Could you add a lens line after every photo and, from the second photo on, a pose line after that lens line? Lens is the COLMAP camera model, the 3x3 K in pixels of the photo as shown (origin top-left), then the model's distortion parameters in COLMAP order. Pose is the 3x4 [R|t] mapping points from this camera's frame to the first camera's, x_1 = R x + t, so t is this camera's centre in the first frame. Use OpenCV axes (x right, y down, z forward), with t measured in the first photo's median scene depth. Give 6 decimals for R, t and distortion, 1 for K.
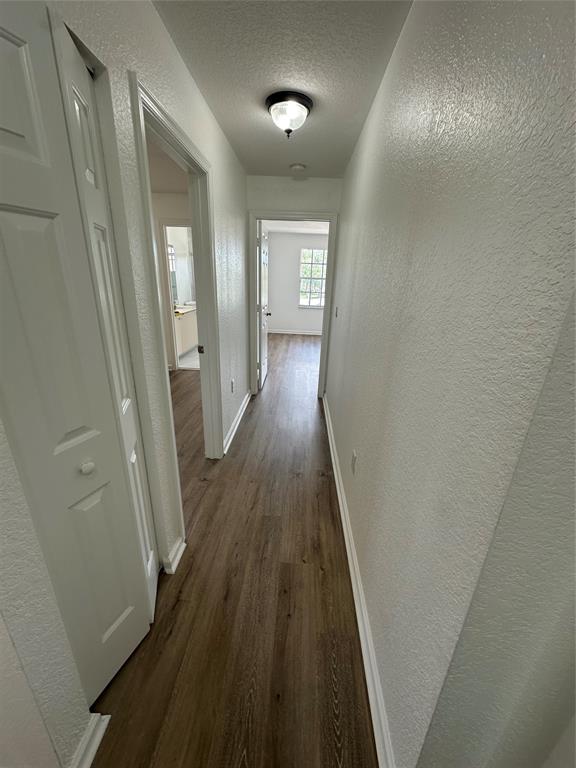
lens RADIAL K [[307.1, 0, 288.0], [0, 307.1, 384.0], [0, 0, 1]] dist [-0.002257, -0.000050]
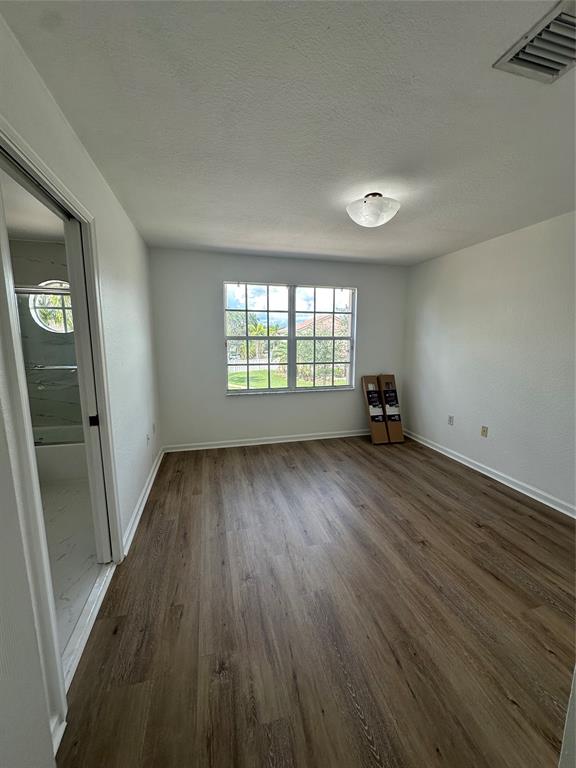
lens RADIAL K [[307.1, 0, 288.0], [0, 307.1, 384.0], [0, 0, 1]] dist [-0.002257, -0.000050]
pose [[0.951074, -0.084632, 0.297145, -0.083476], [0.141358, 0.974382, -0.174922, -0.770228], [-0.274729, 0.208368, 0.938673, 2.326840]]
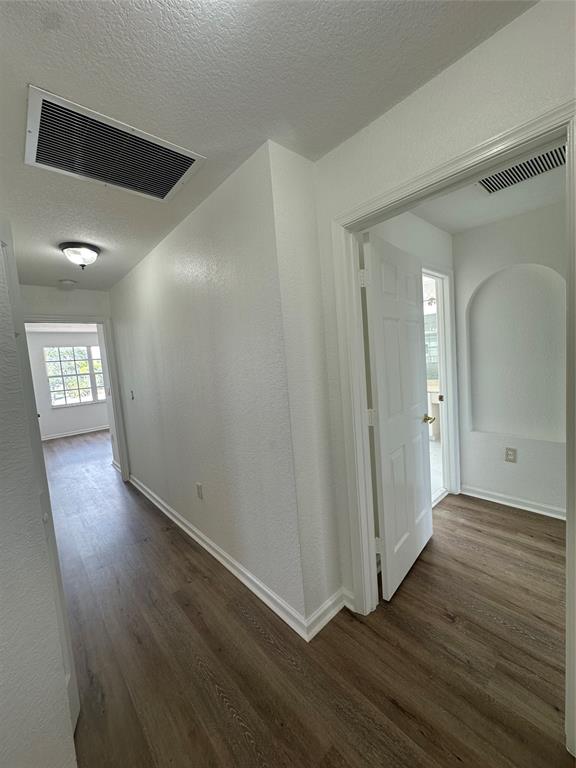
lens RADIAL K [[307.1, 0, 288.0], [0, 307.1, 384.0], [0, 0, 1]] dist [-0.002257, -0.000050]
pose [[0.710441, -0.155317, 0.686404, -0.360281], [0.333886, 0.932973, -0.134468, 0.134481], [-0.619511, 0.324713, 0.714681, -0.340820]]
